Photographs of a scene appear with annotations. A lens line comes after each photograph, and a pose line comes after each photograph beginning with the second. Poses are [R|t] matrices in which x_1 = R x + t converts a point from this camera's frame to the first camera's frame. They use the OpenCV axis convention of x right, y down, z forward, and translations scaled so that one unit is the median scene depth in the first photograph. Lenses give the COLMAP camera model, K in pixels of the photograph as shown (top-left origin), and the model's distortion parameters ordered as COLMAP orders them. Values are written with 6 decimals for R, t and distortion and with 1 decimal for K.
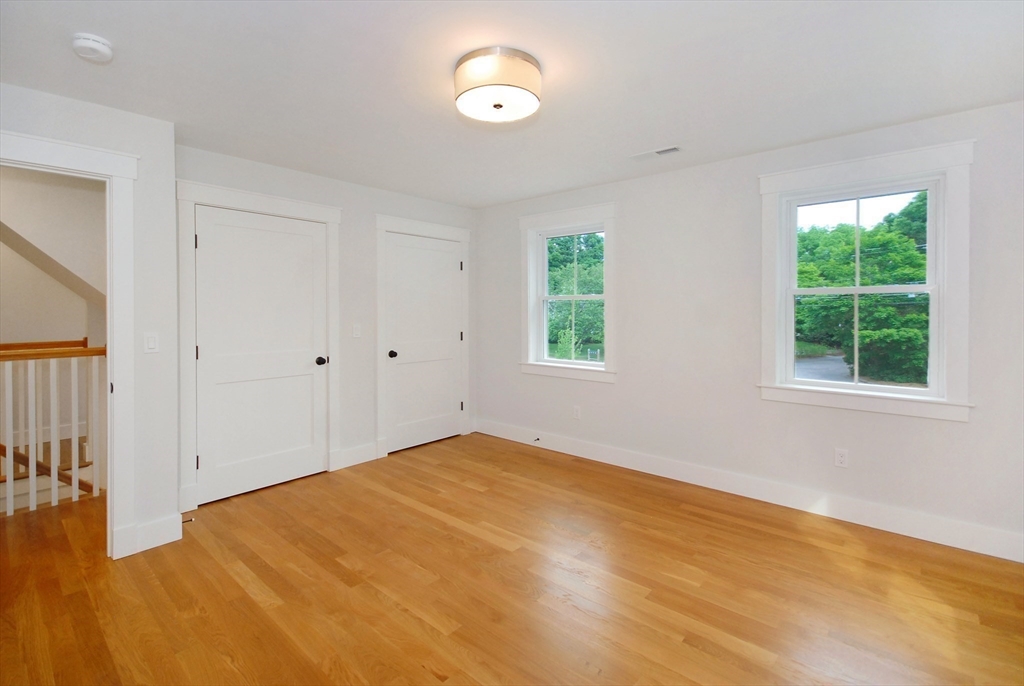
lens RADIAL K [[465.5, 0, 510.9], [0, 465.5, 306.1], [0, 0, 1]] dist [0.081718, 0.000240]
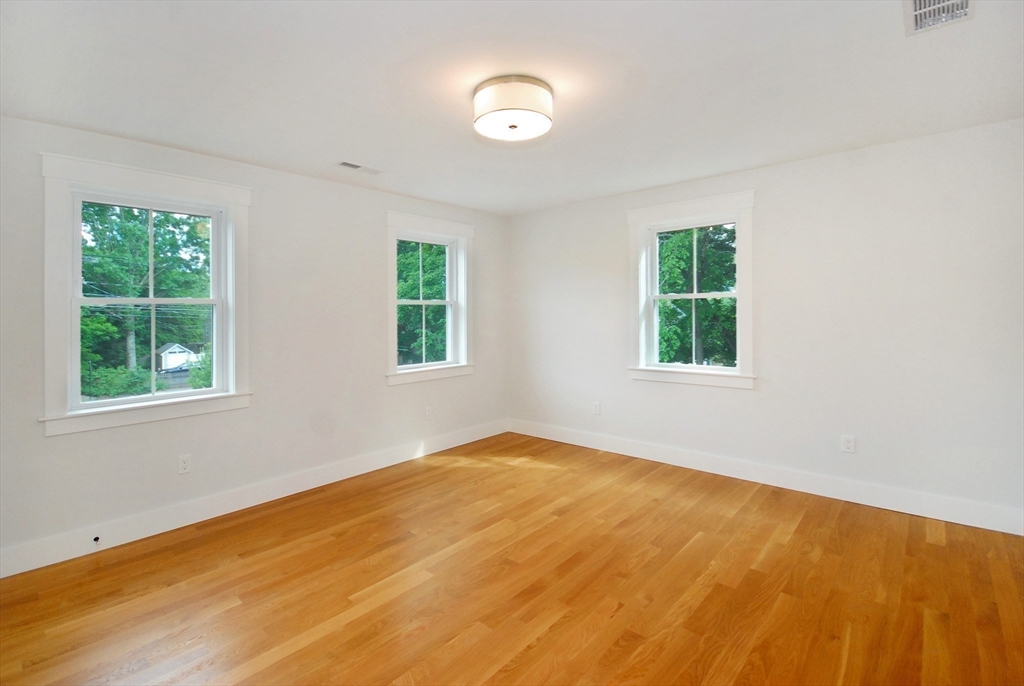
lens RADIAL K [[451.0, 0, 513.4], [0, 451.0, 324.9], [0, 0, 1]] dist [0.018411, 0.000065]
pose [[0.035675, -0.005278, 0.999349, -0.779153], [0.001933, 0.999985, 0.005212, 0.028676], [-0.999362, 0.001745, 0.035685, 0.740774]]
